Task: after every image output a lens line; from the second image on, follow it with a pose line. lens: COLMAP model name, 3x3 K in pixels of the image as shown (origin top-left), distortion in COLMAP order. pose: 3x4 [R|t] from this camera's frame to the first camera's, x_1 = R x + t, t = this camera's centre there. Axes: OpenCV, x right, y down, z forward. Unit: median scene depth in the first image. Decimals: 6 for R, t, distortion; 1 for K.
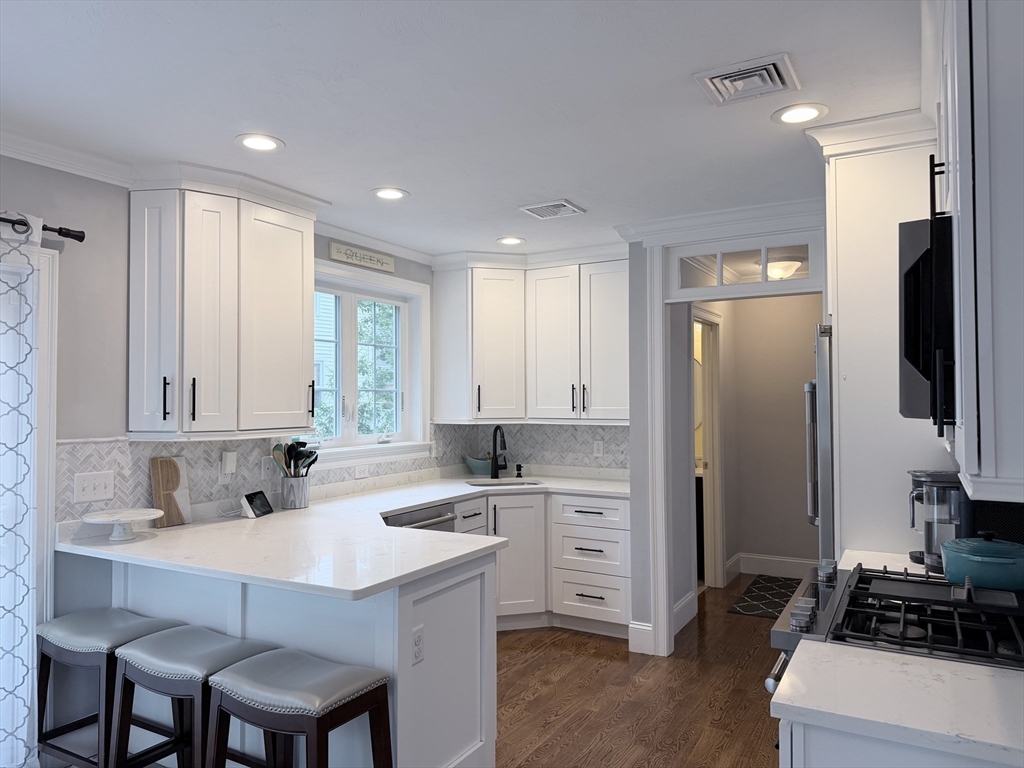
lens RADIAL K [[722.1, 0, 508.4], [0, 722.1, 387.1], [0, 0, 1]] dist [0.022404, -0.035746]
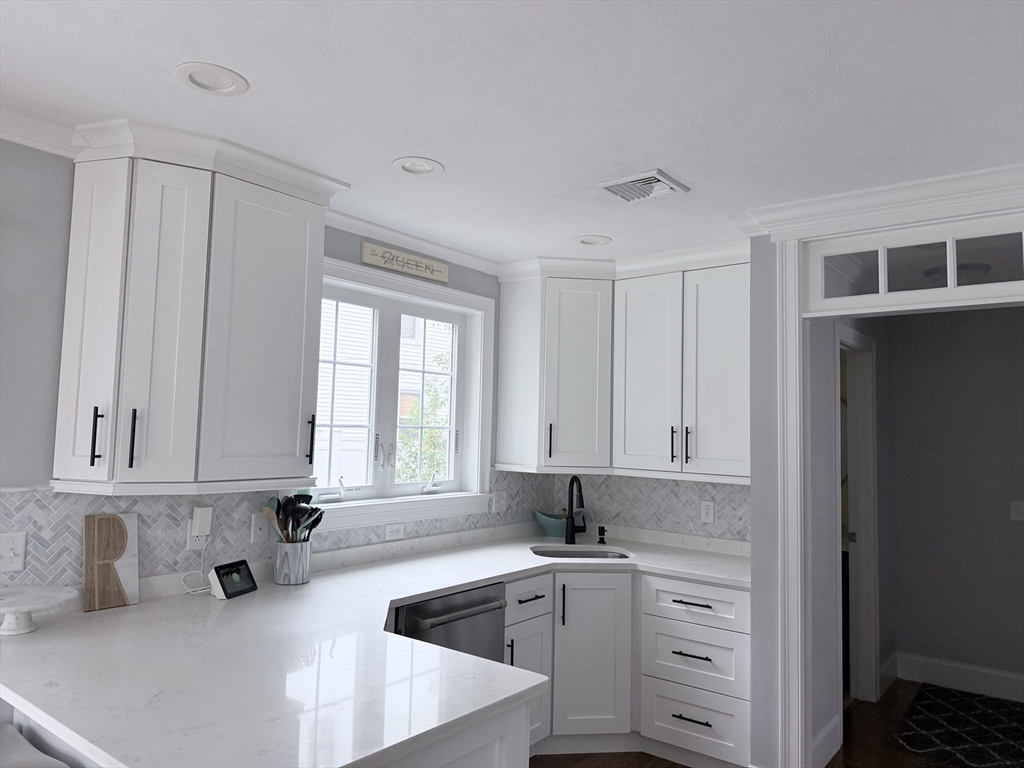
lens RADIAL K [[722.1, 0, 505.0], [0, 722.1, 374.5], [0, 0, 1]] dist [0.022404, -0.035746]
pose [[0.987898, 0.015182, -0.154363, 0.033673], [-0.024776, 0.997865, -0.060421, -0.008658], [0.153116, 0.063515, 0.986165, 0.231640]]
